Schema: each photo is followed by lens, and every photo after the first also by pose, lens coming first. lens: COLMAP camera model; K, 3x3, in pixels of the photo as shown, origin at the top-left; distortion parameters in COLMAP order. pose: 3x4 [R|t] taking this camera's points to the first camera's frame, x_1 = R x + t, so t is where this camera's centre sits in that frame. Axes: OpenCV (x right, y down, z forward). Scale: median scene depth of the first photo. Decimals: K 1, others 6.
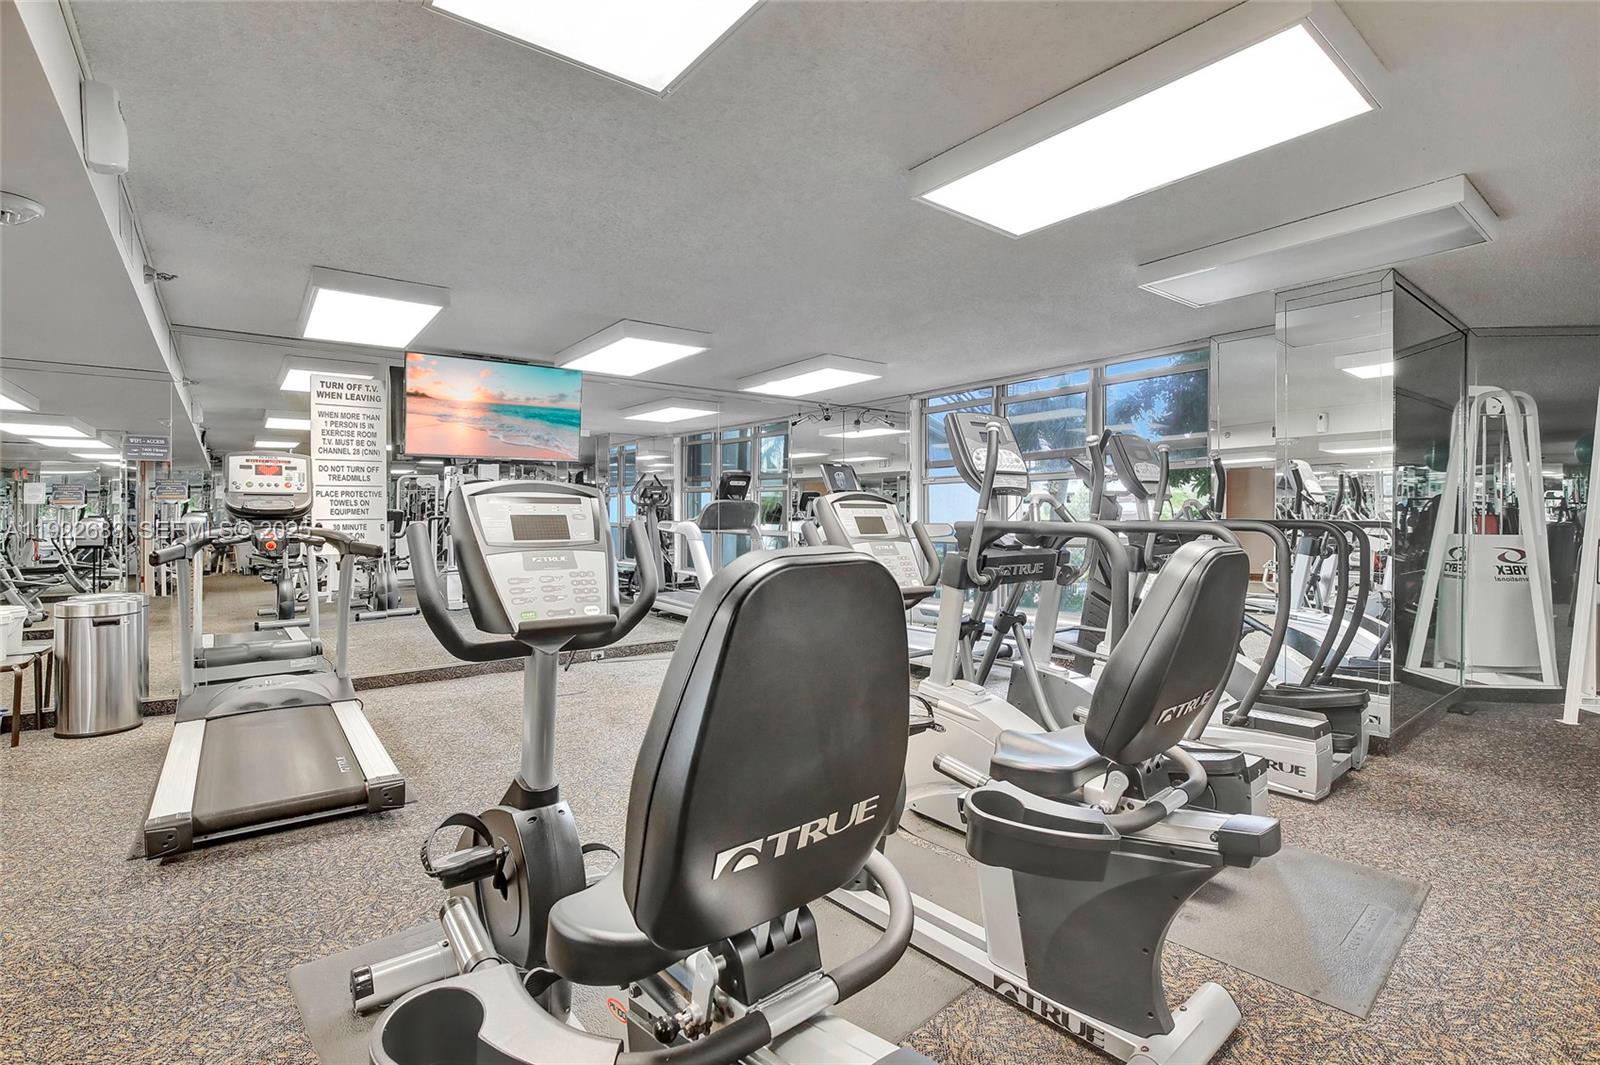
lens RADIAL K [[738.7, 0, 799.9], [0, 738.7, 522.7], [0, 0, 1]] dist [-0.015008, 0.000009]
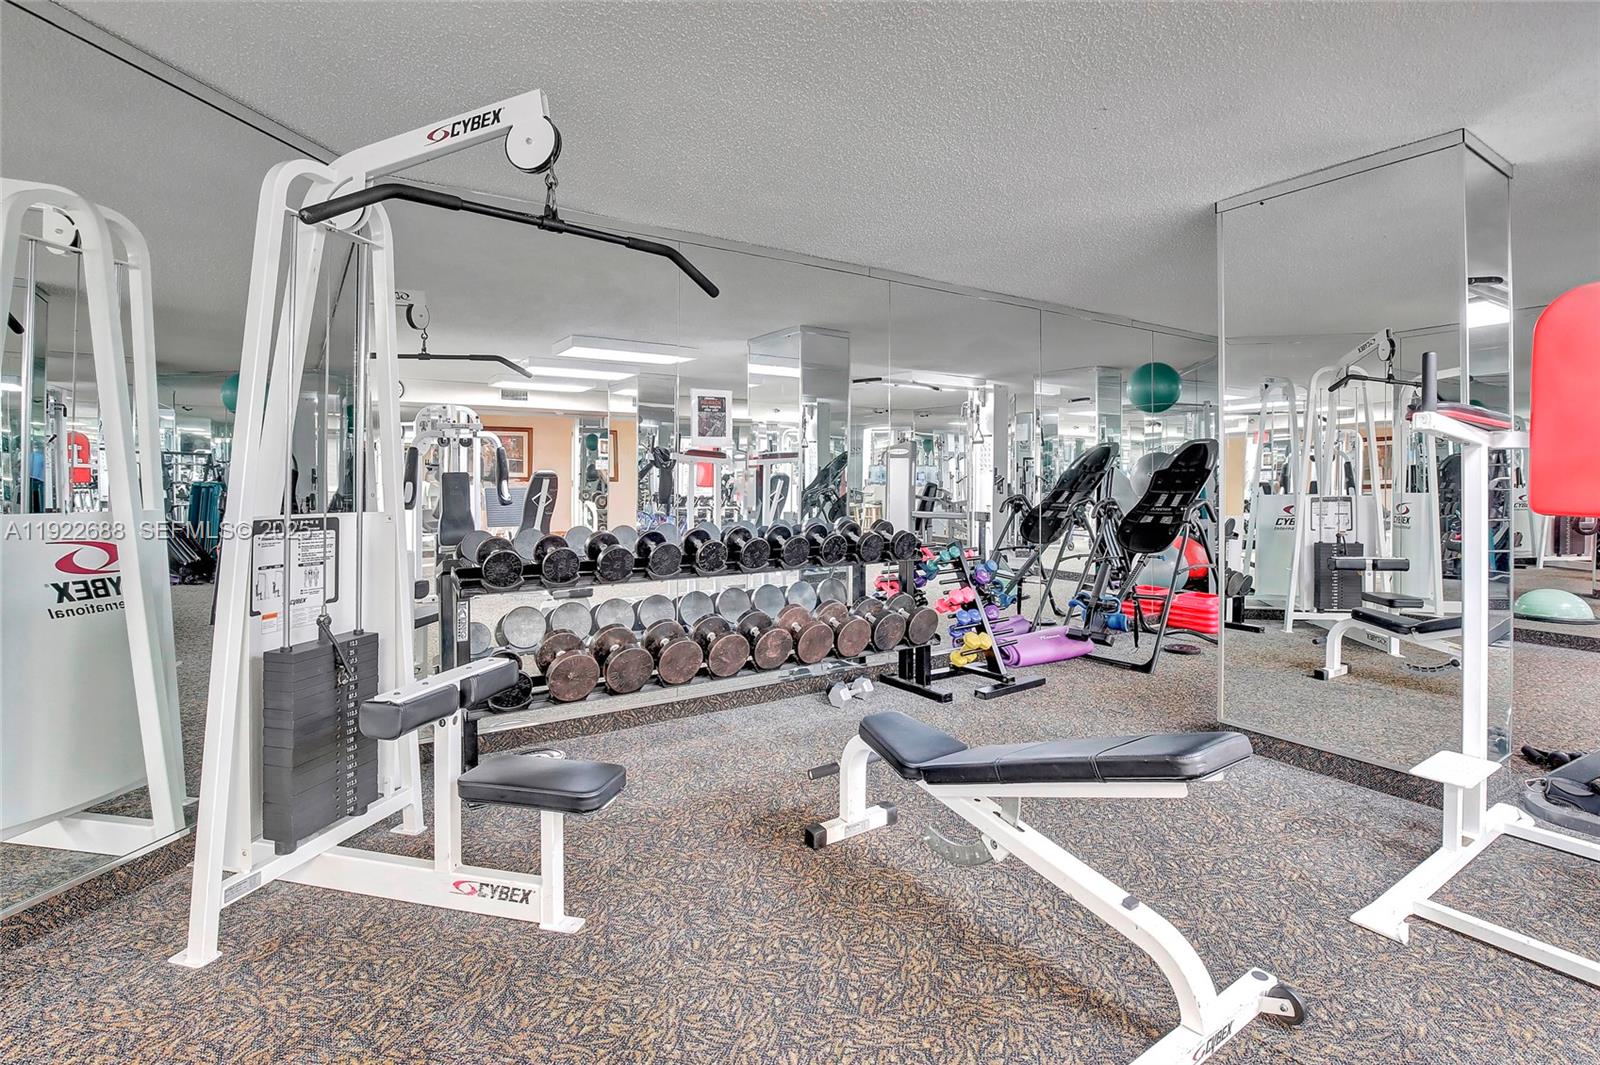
lens RADIAL K [[738.7, 0, 792.1], [0, 738.7, 473.4], [0, 0, 1]] dist [-0.015008, 0.000009]
pose [[0.092505, 0.010551, 0.995656, 0.563469], [0.001132, 0.999942, -0.010702, -0.001846], [-0.995712, 0.002117, 0.092488, 0.519112]]
